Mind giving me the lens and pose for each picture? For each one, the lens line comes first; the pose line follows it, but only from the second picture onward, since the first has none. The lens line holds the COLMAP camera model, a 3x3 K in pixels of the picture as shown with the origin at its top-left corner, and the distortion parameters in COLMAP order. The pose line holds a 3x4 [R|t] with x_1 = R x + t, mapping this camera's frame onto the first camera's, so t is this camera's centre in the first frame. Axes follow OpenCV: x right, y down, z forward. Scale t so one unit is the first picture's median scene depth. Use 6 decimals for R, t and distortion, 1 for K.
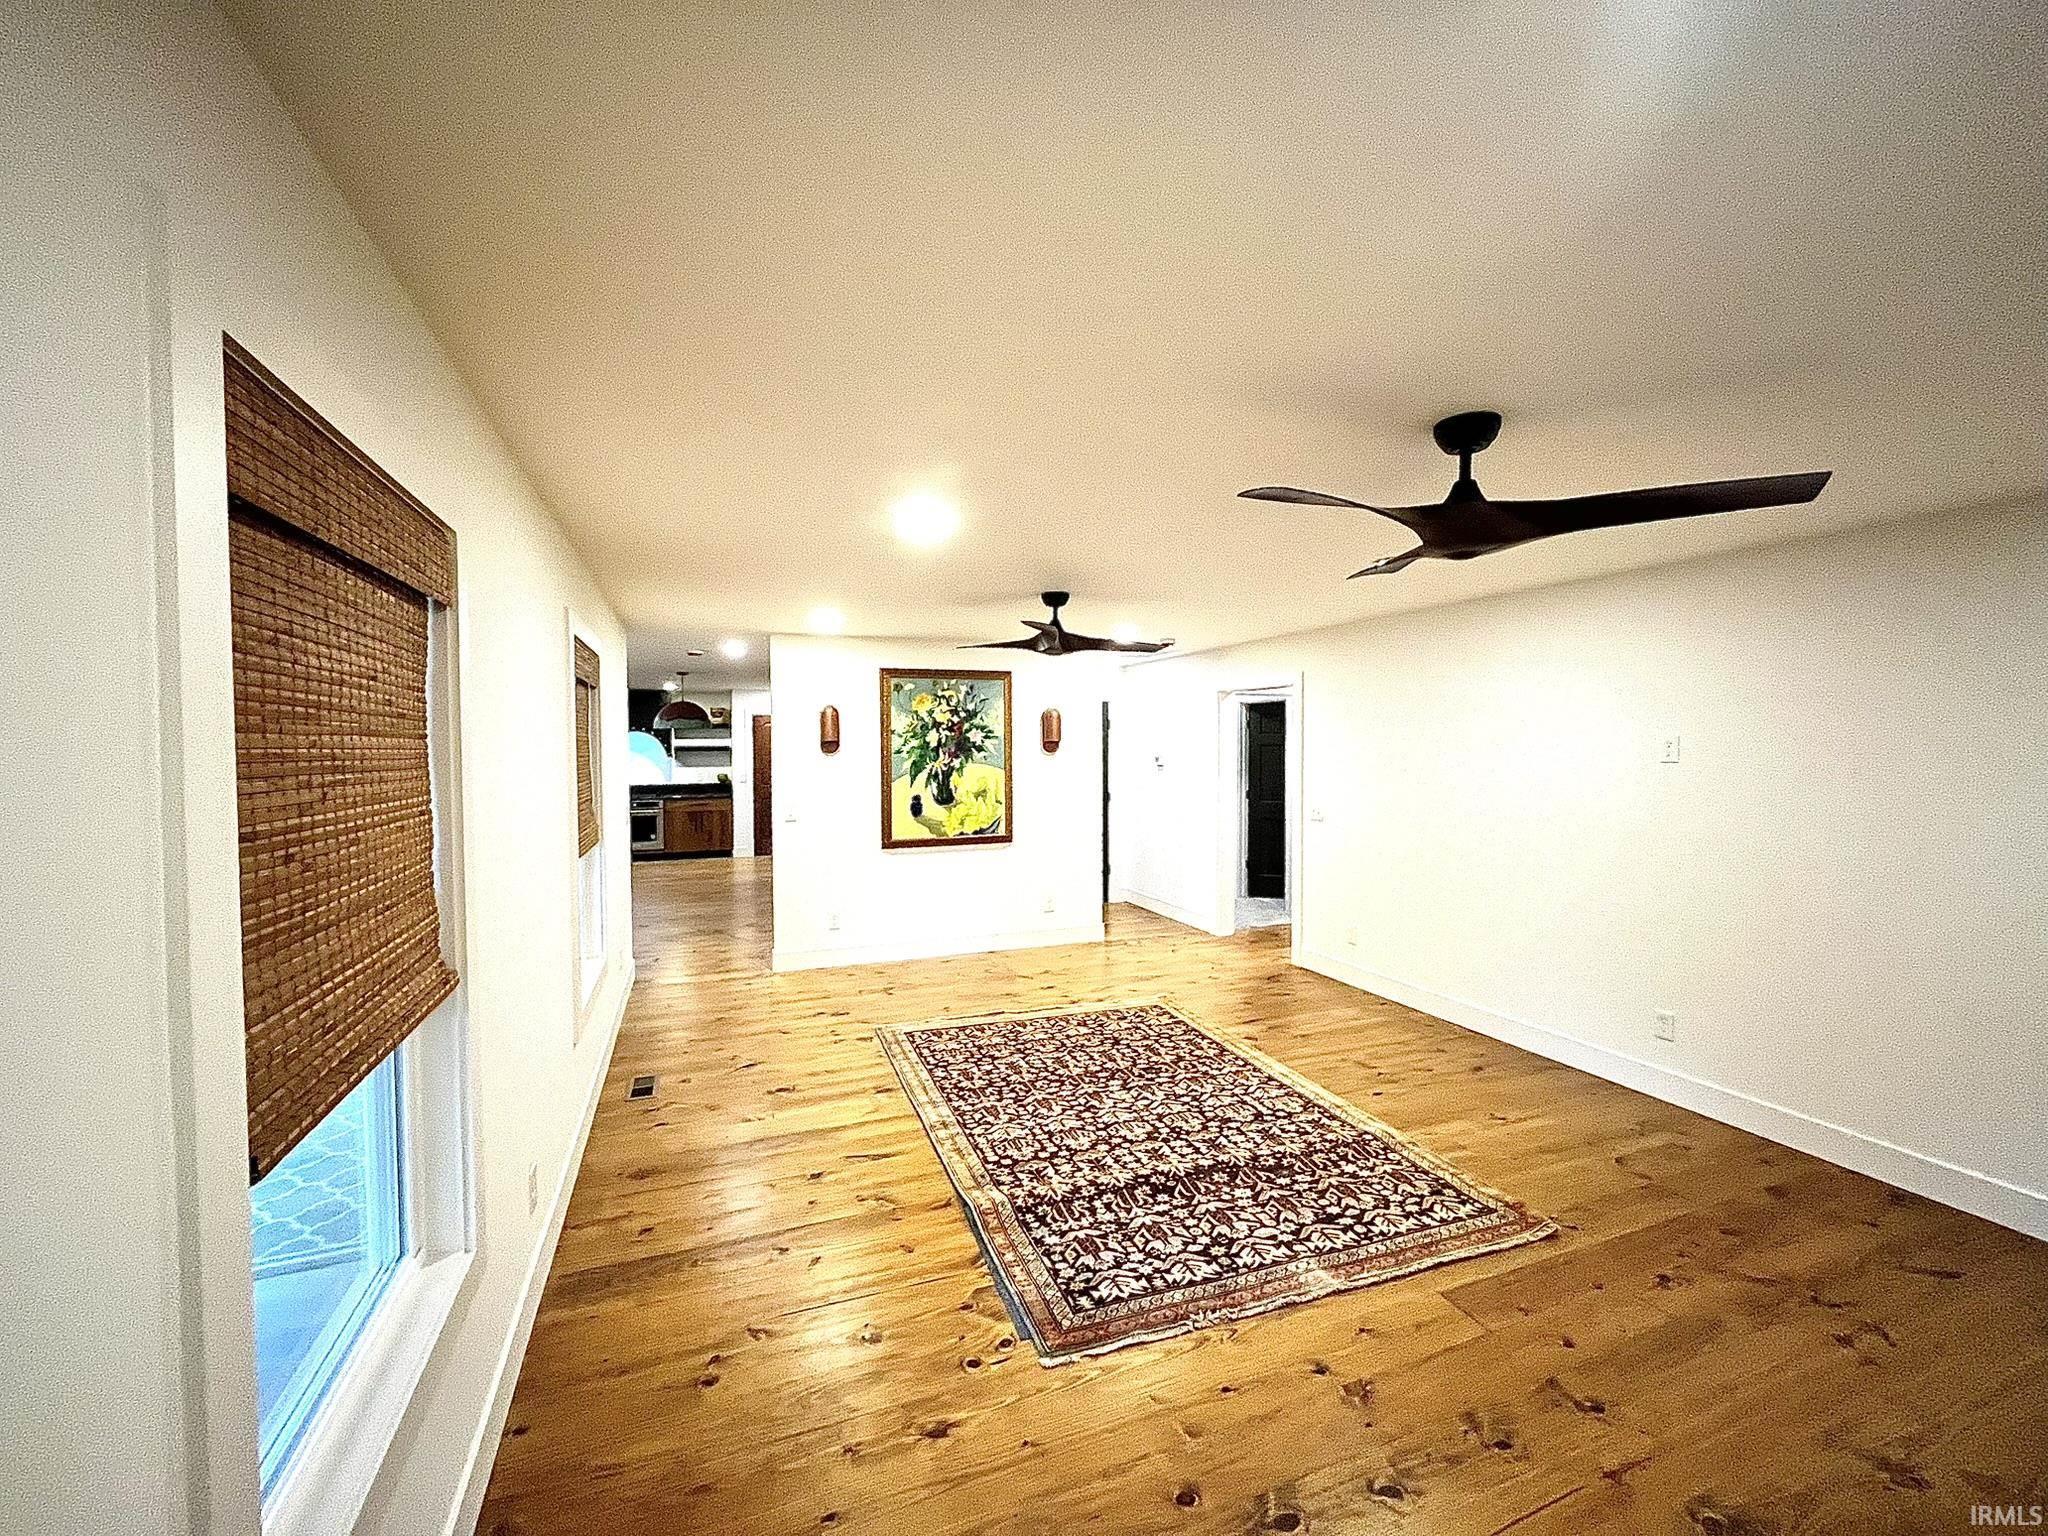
lens RADIAL K [[826.4, 0, 1020.0], [0, 826.4, 765.8], [0, 0, 1]] dist [-0.005987, 0.000700]
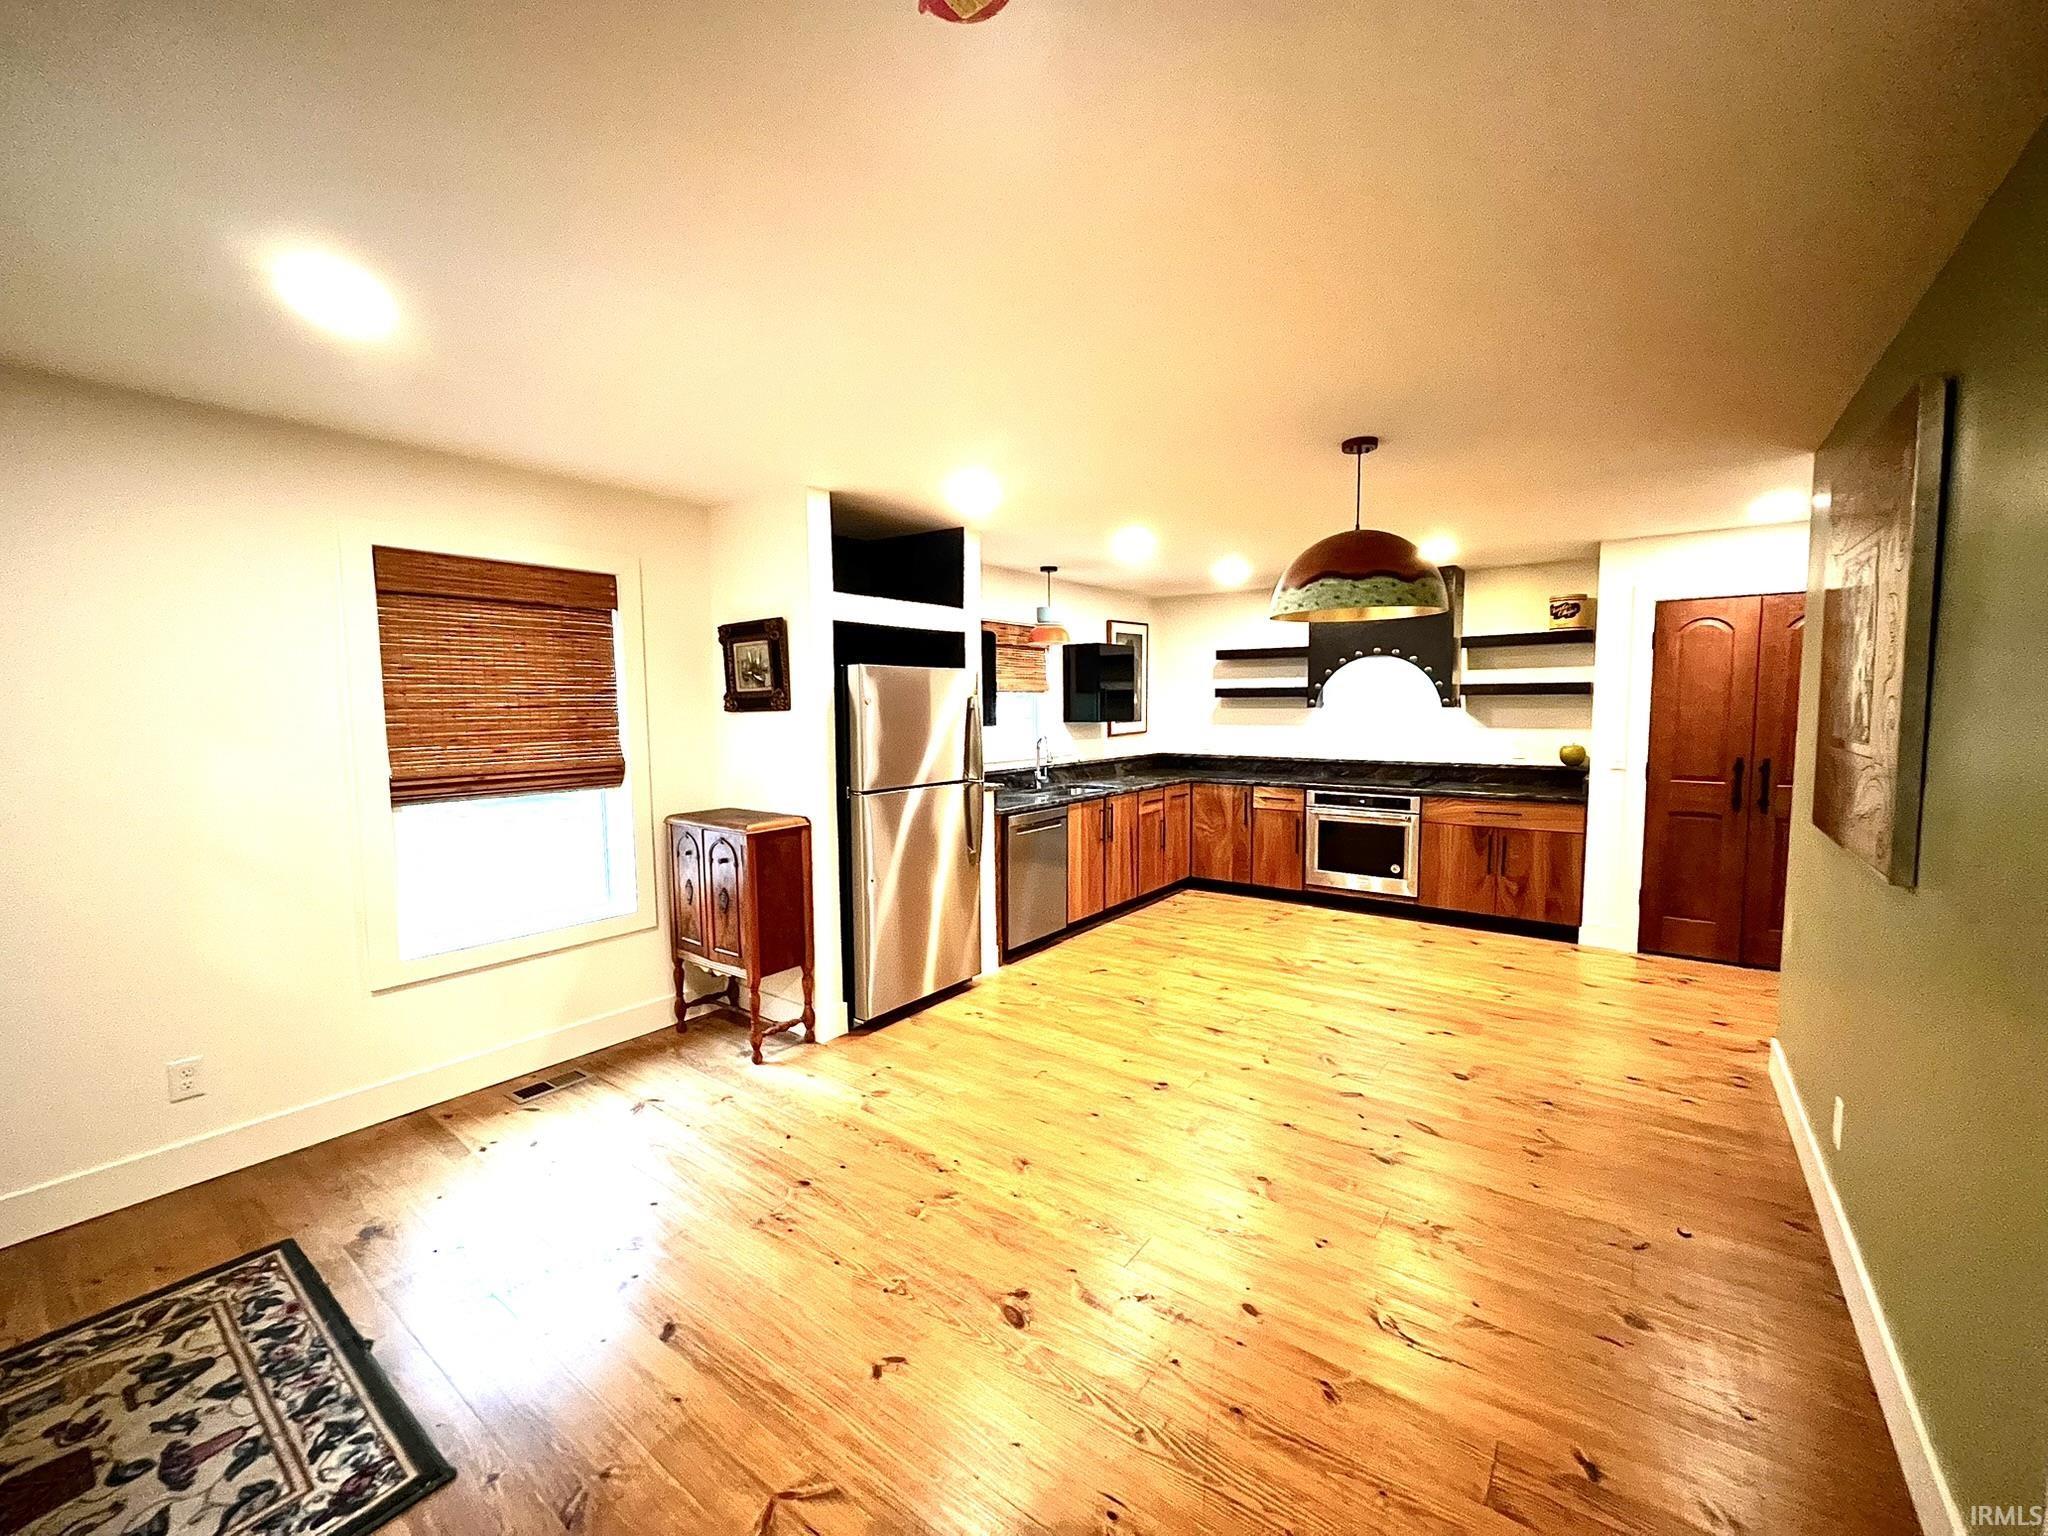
lens RADIAL K [[826.4, 0, 1021.7], [0, 826.4, 767.8], [0, 0, 1]] dist [-0.005987, 0.000700]
pose [[0.533280, 0.066810, -0.843297, -0.147833], [-0.014136, 0.997441, 0.070082, -0.005046], [0.845821, -0.025453, 0.532859, 0.529919]]
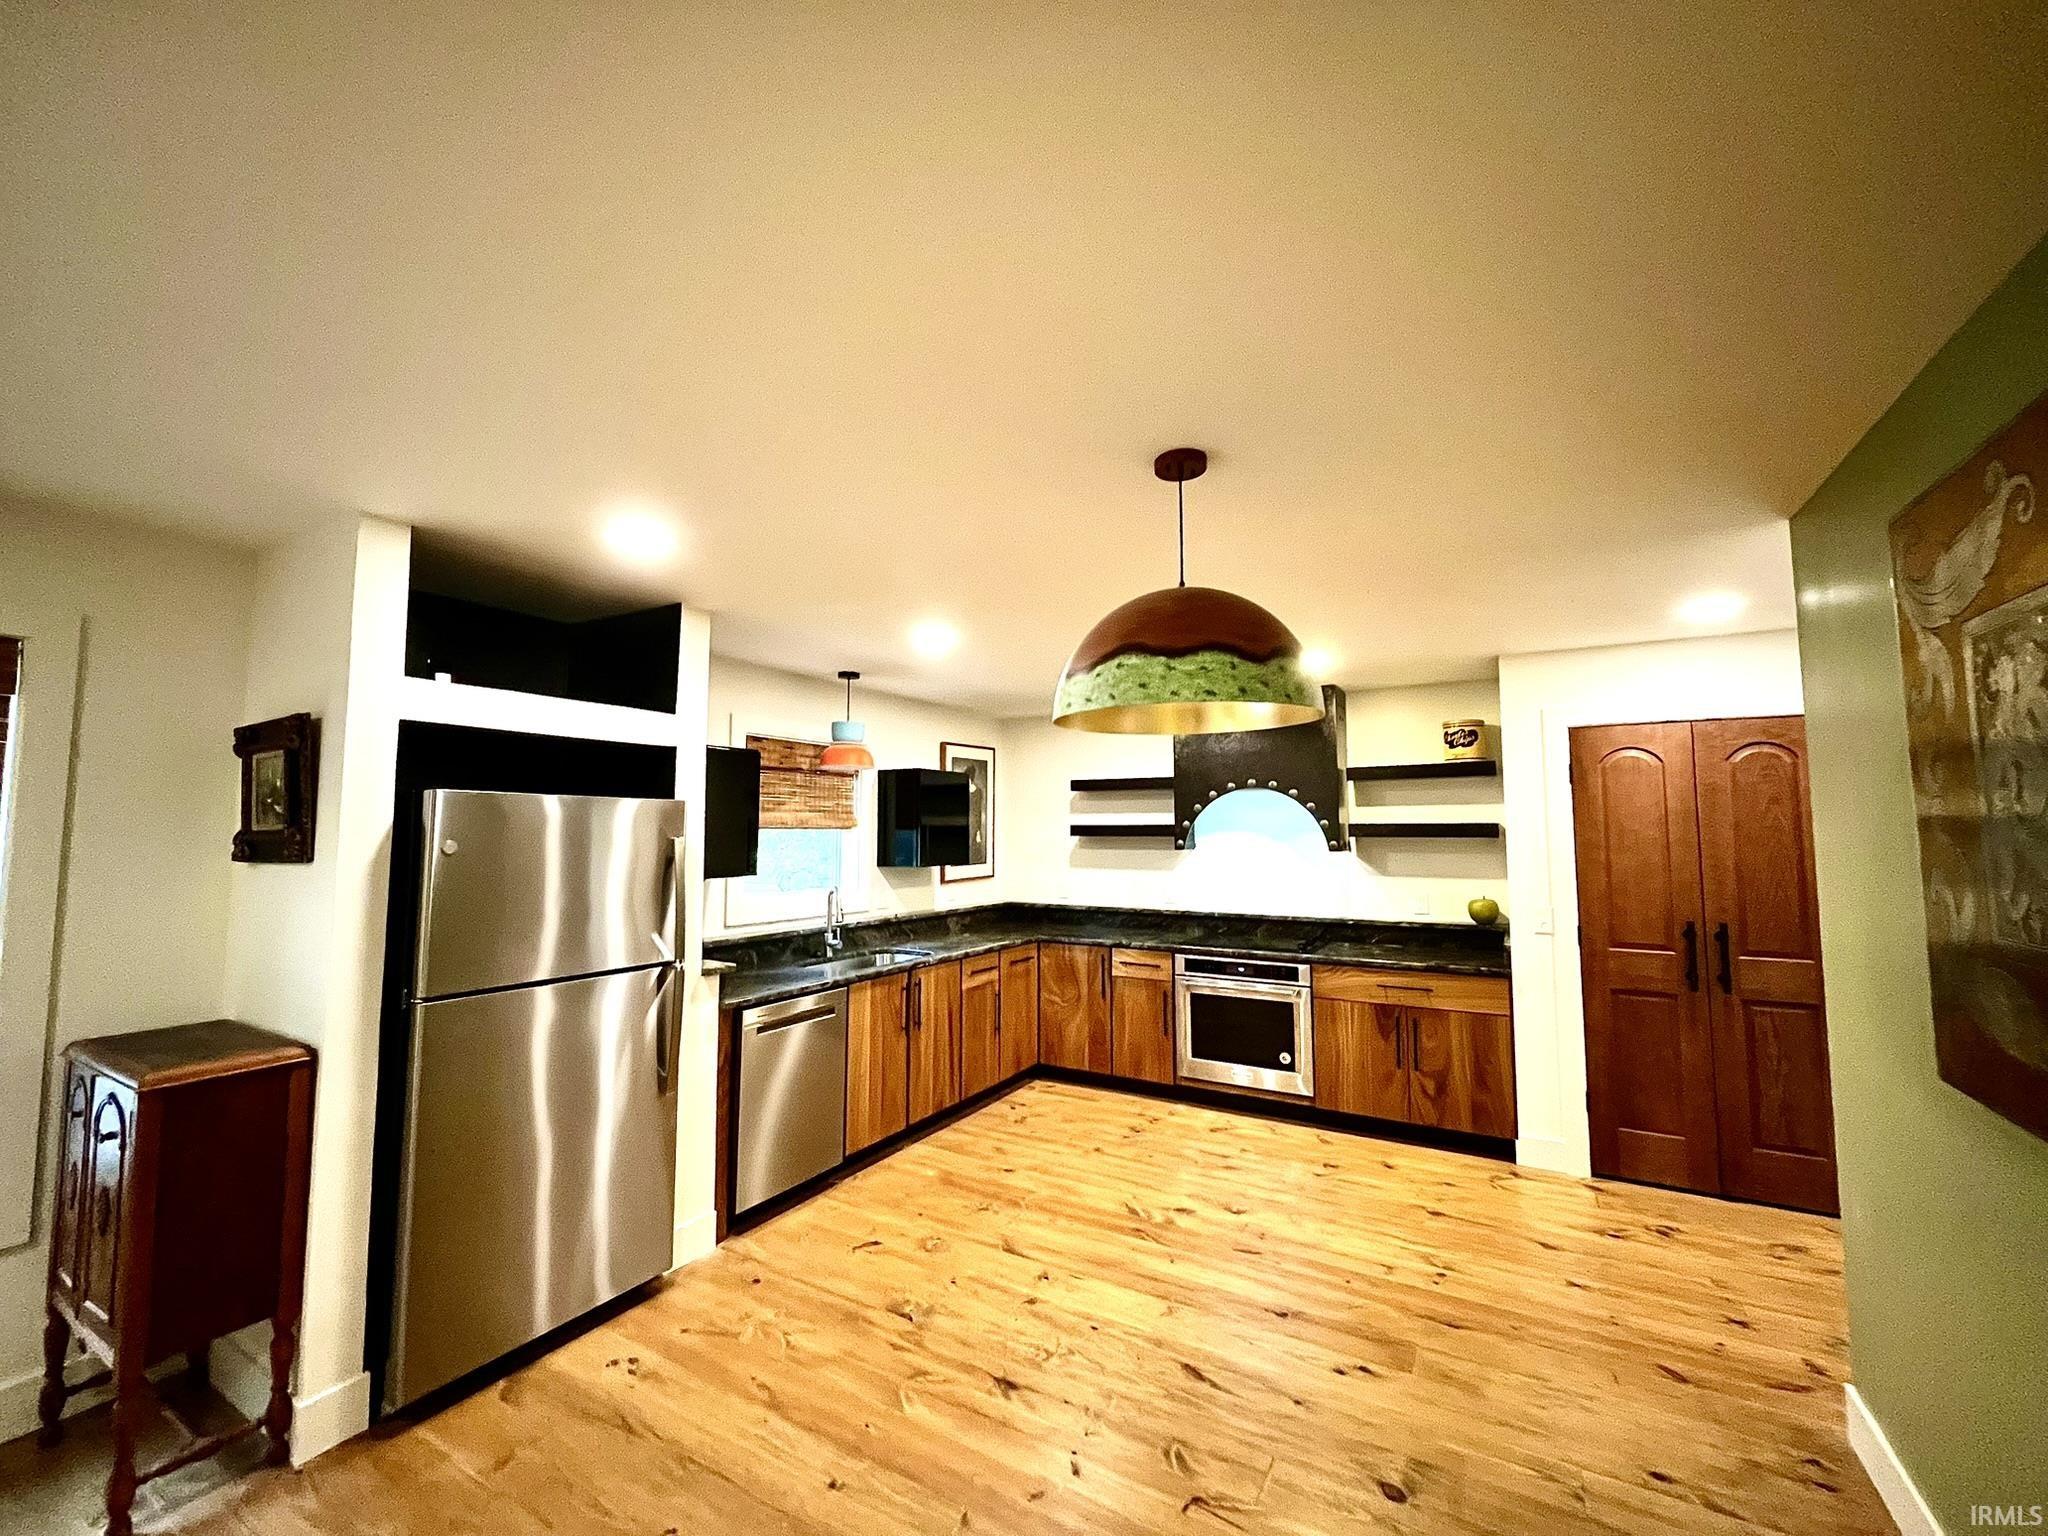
lens RADIAL K [[826.4, 0, 1021.8], [0, 826.4, 767.8], [0, 0, 1]] dist [-0.005987, 0.000700]
pose [[0.624090, -0.056758, -0.779288, -0.205102], [-0.020745, 0.995803, -0.089141, -0.011685], [0.781077, 0.071798, 0.620293, 0.628206]]
